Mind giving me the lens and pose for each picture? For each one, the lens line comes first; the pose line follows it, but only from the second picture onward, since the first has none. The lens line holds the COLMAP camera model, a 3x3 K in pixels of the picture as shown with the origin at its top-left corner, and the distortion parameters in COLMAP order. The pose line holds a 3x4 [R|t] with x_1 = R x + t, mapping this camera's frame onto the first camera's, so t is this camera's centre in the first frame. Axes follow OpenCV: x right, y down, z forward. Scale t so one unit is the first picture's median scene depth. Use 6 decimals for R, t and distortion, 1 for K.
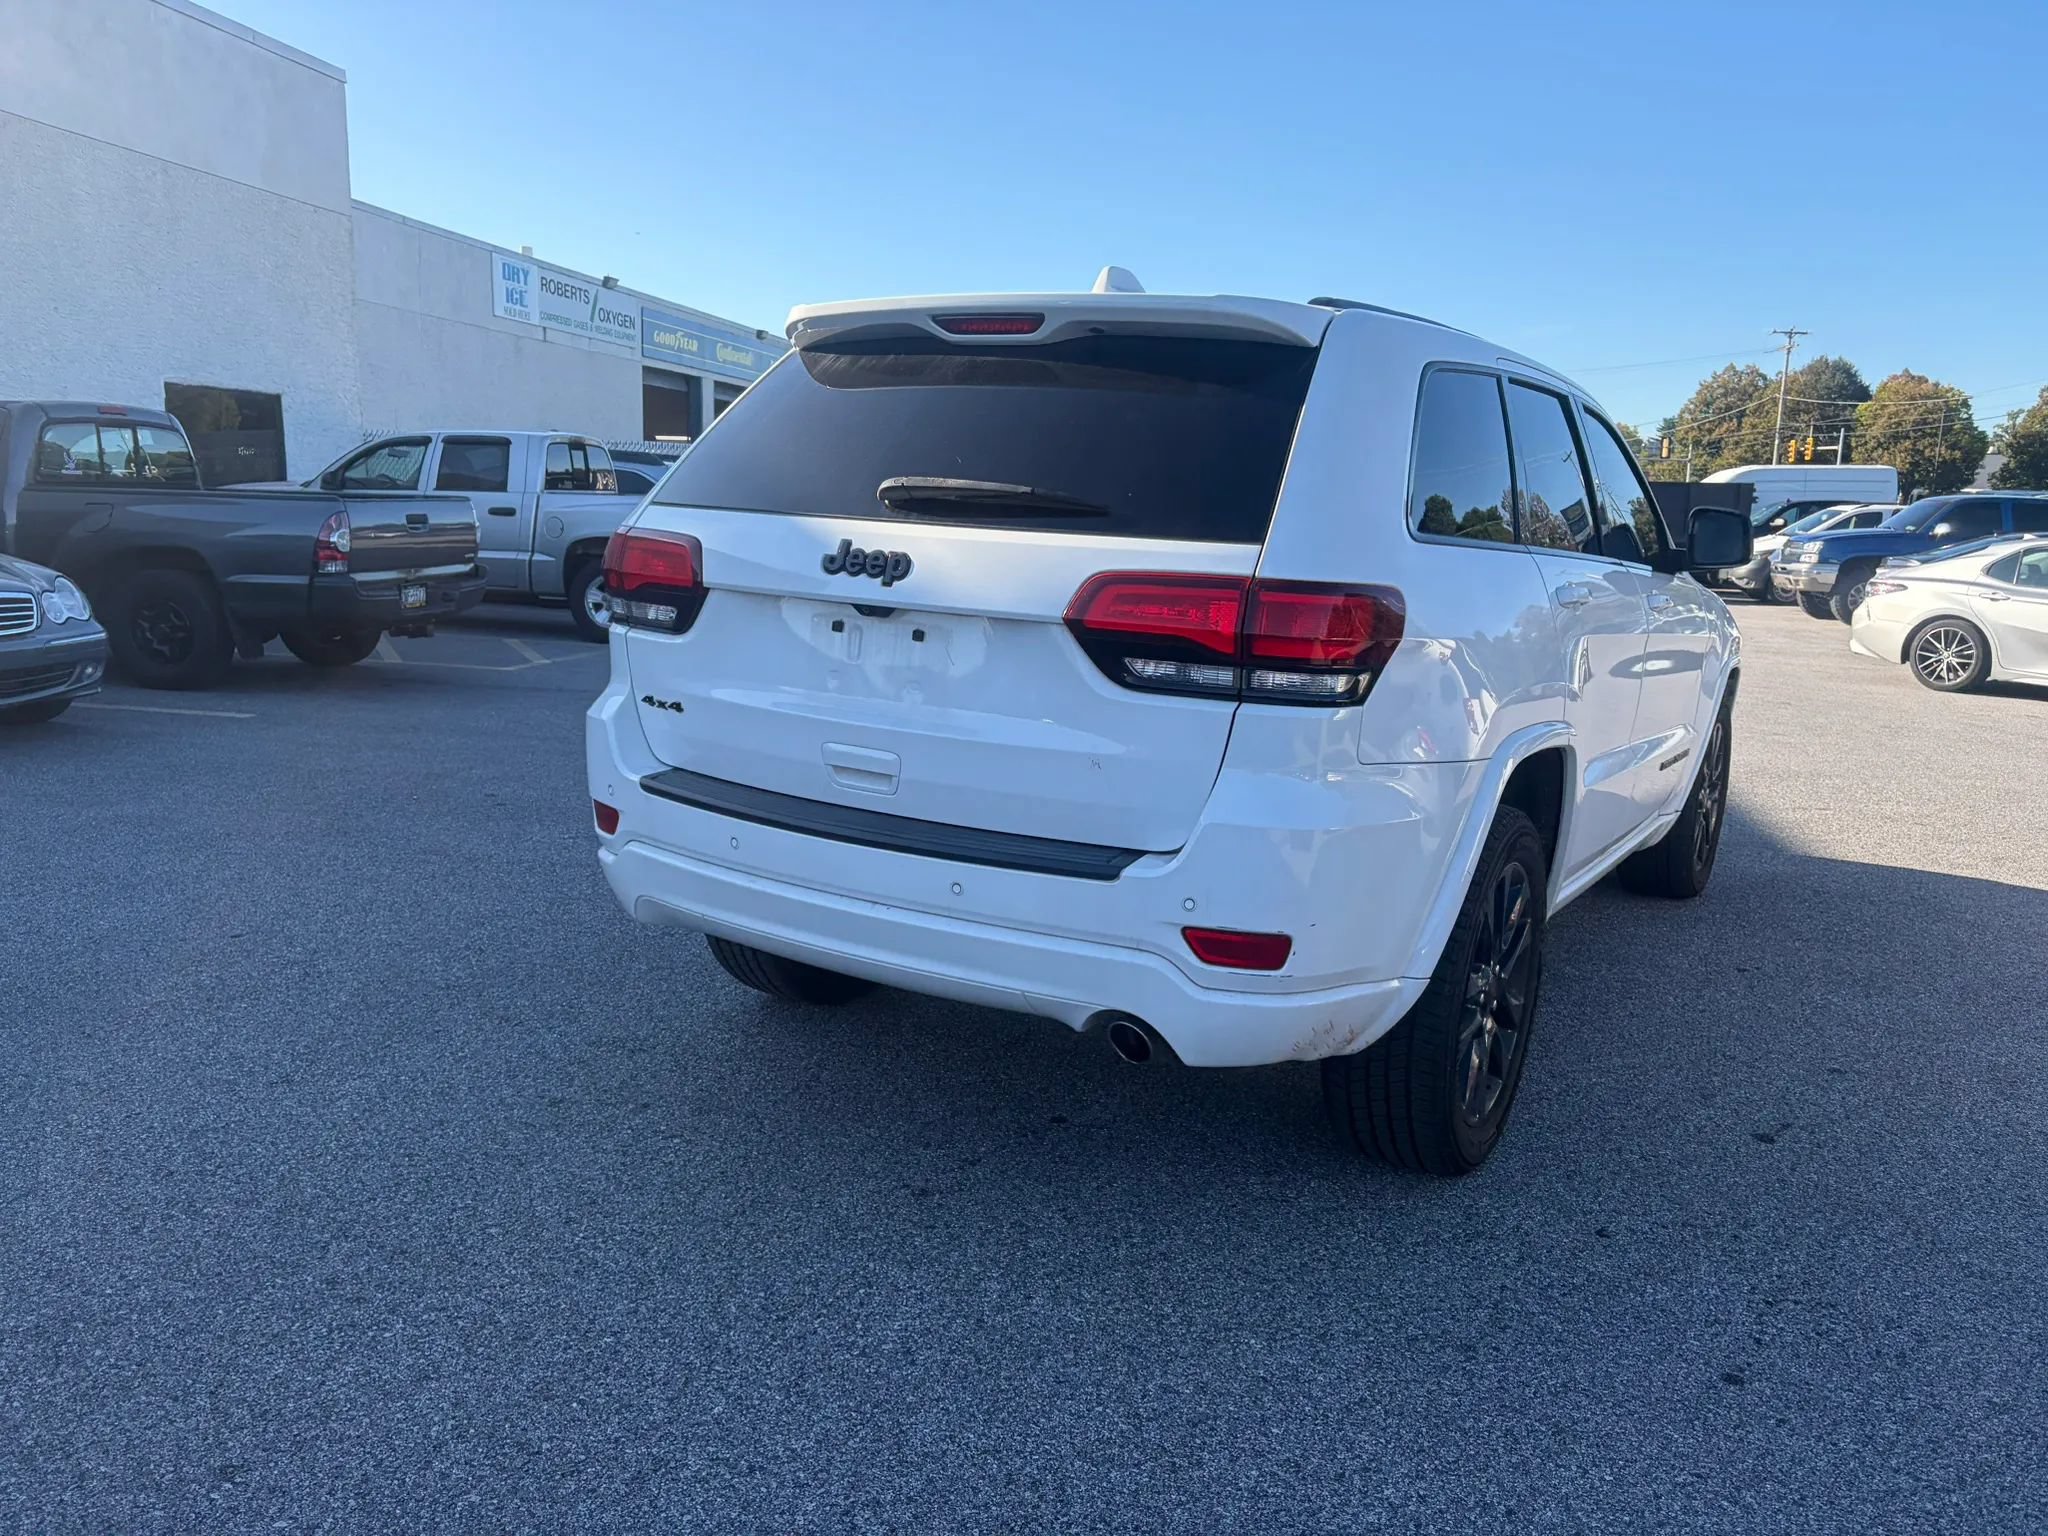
lens RADIAL K [[1548.5, 0, 1022.0], [0, 1548.5, 780.9], [0, 0, 1]] dist [0.060388, -0.066661]
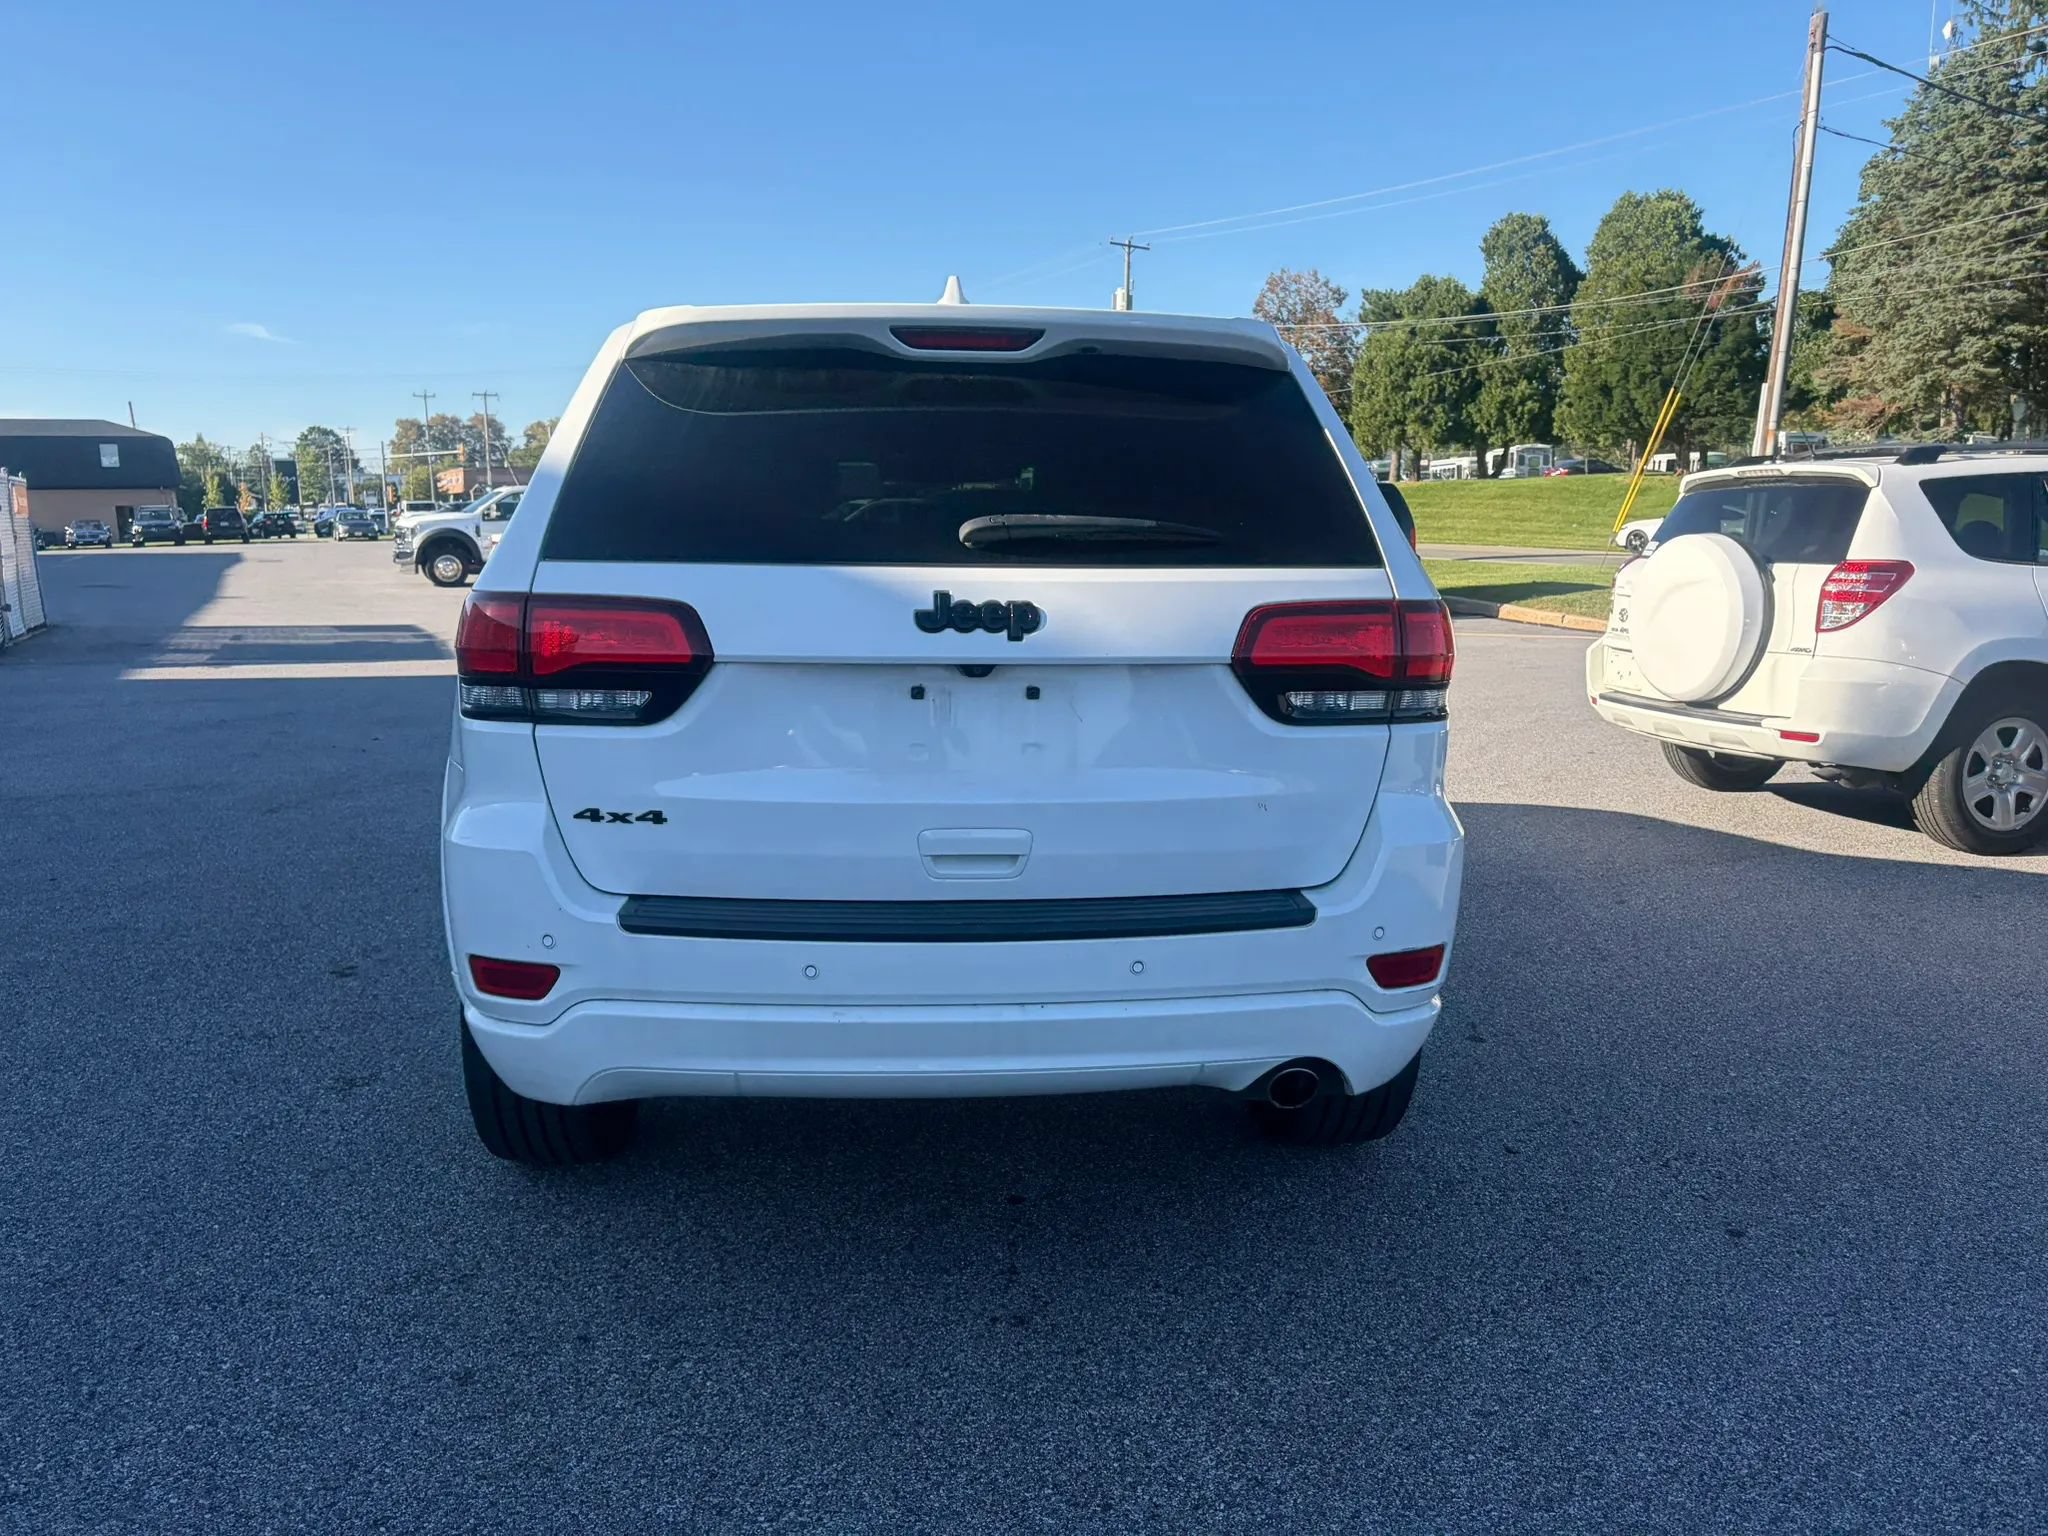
lens RADIAL K [[1548.5, 0, 1012.2], [0, 1548.5, 765.1], [0, 0, 1]] dist [0.060388, -0.066661]
pose [[0.807950, -0.133233, 0.573992, -0.578226], [0.137633, 0.989828, 0.036023, -0.085529], [-0.572952, 0.049895, 0.818068, 0.285328]]
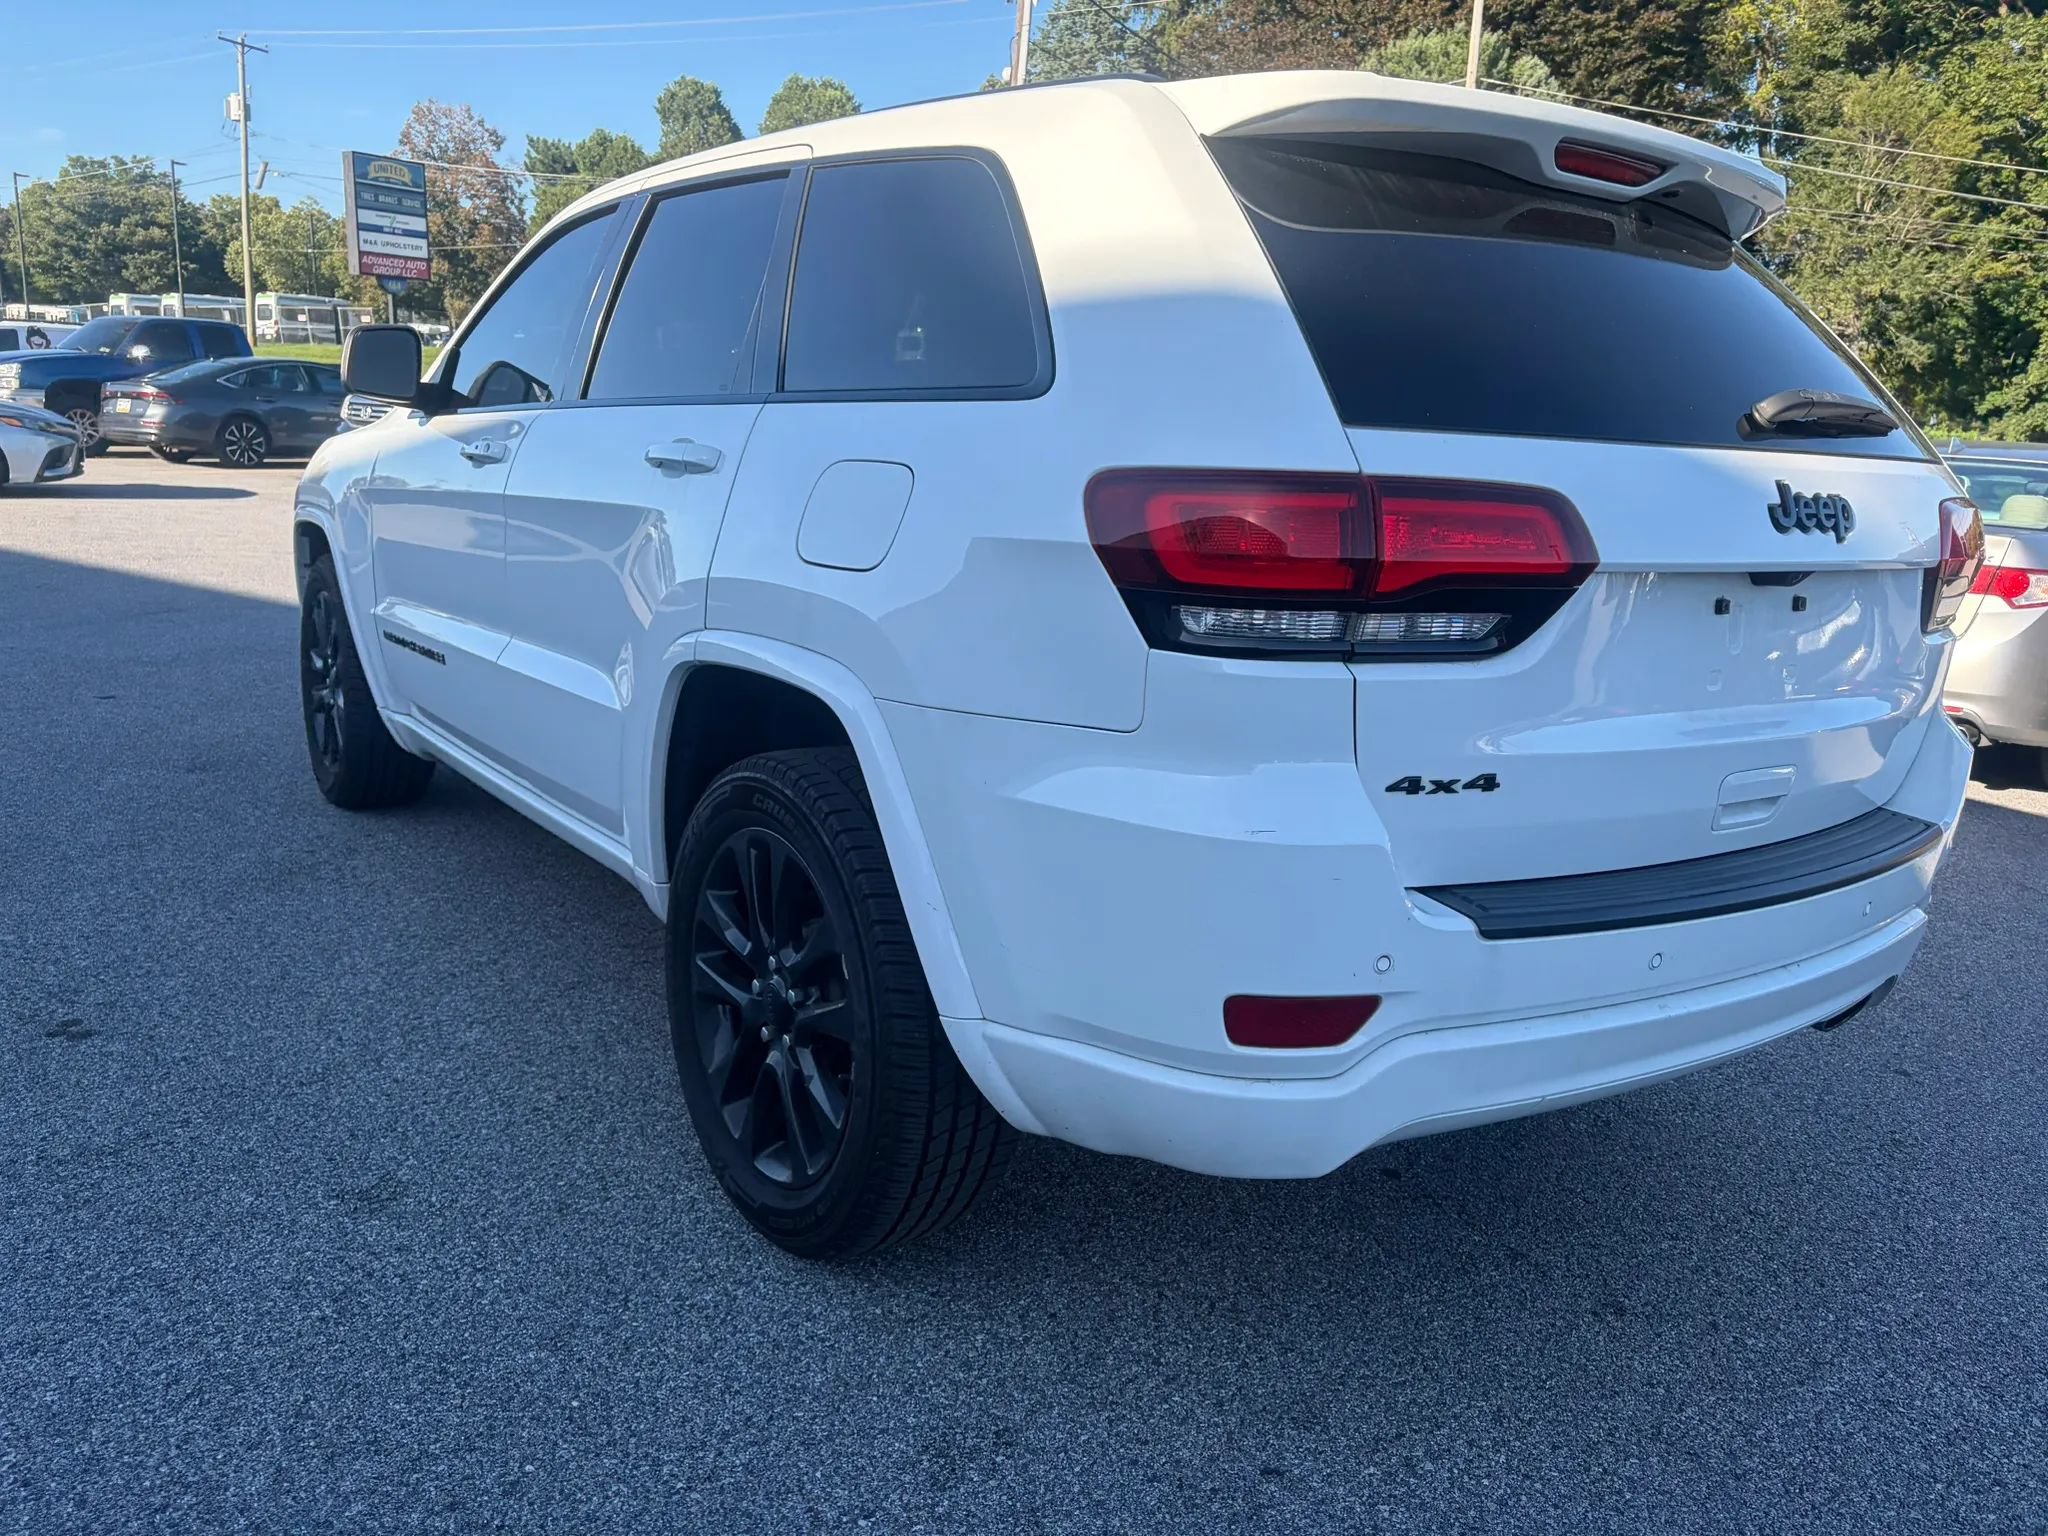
lens RADIAL K [[1548.5, 0, 1010.1], [0, 1548.5, 777.9], [0, 0, 1]] dist [0.060388, -0.066661]
pose [[0.400240, -0.231420, 0.886709, -0.897606], [0.129906, 0.972146, 0.195081, -0.206525], [-0.907156, 0.037110, 0.419154, 1.016599]]
